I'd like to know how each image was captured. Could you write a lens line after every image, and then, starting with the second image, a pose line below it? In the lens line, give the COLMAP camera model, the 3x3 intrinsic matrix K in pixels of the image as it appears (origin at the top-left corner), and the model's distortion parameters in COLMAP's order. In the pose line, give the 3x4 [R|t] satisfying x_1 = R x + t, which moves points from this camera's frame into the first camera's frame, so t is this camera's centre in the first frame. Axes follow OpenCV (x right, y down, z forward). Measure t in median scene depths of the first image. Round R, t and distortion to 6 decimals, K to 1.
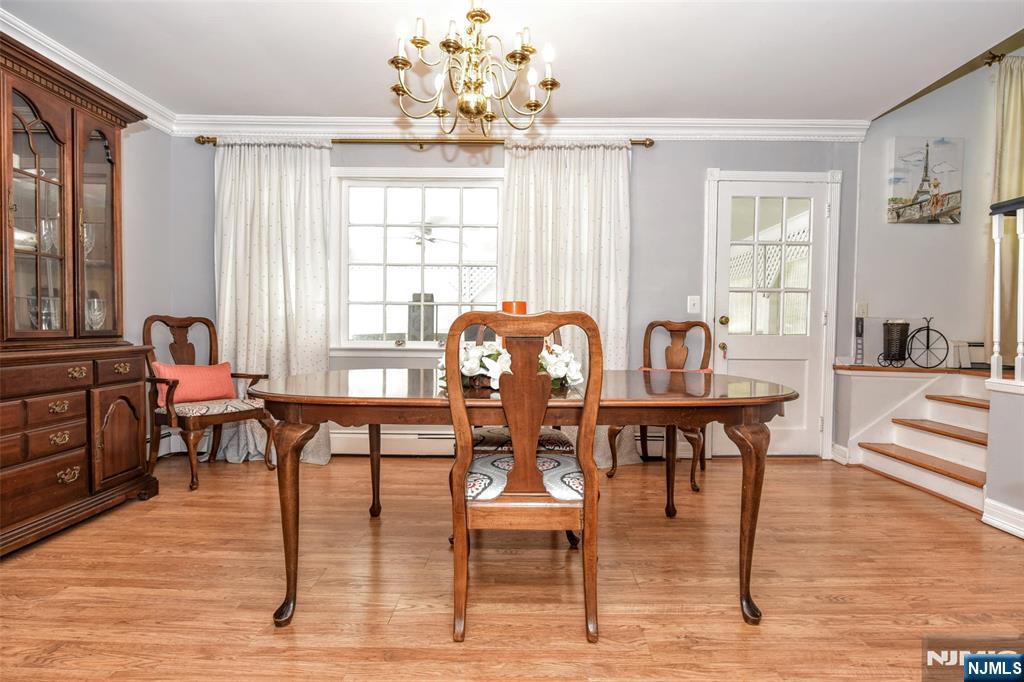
lens RADIAL K [[566.7, 0, 512.0], [0, 566.7, 341.0], [0, 0, 1]] dist [0.000427, -0.001121]
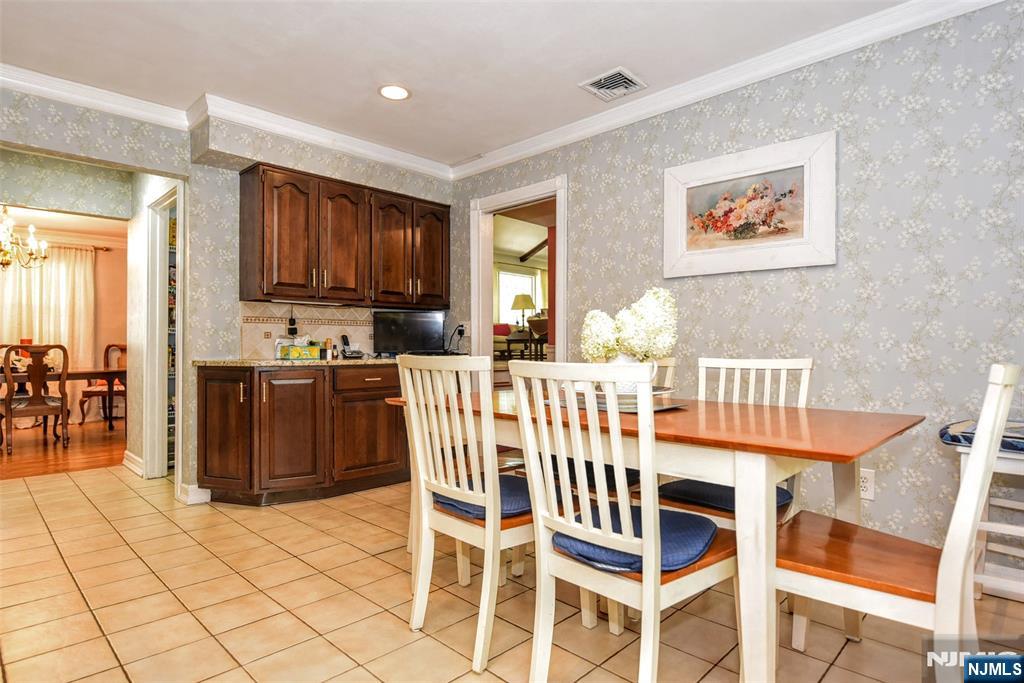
lens RADIAL K [[566.7, 0, 512.0], [0, 566.7, 341.5], [0, 0, 1]] dist [0.000427, -0.001121]
pose [[0.706066, -0.008323, 0.708097, -0.247440], [0.028553, 0.999452, -0.016724, 0.041532], [-0.707570, 0.032027, 0.705917, -2.242526]]
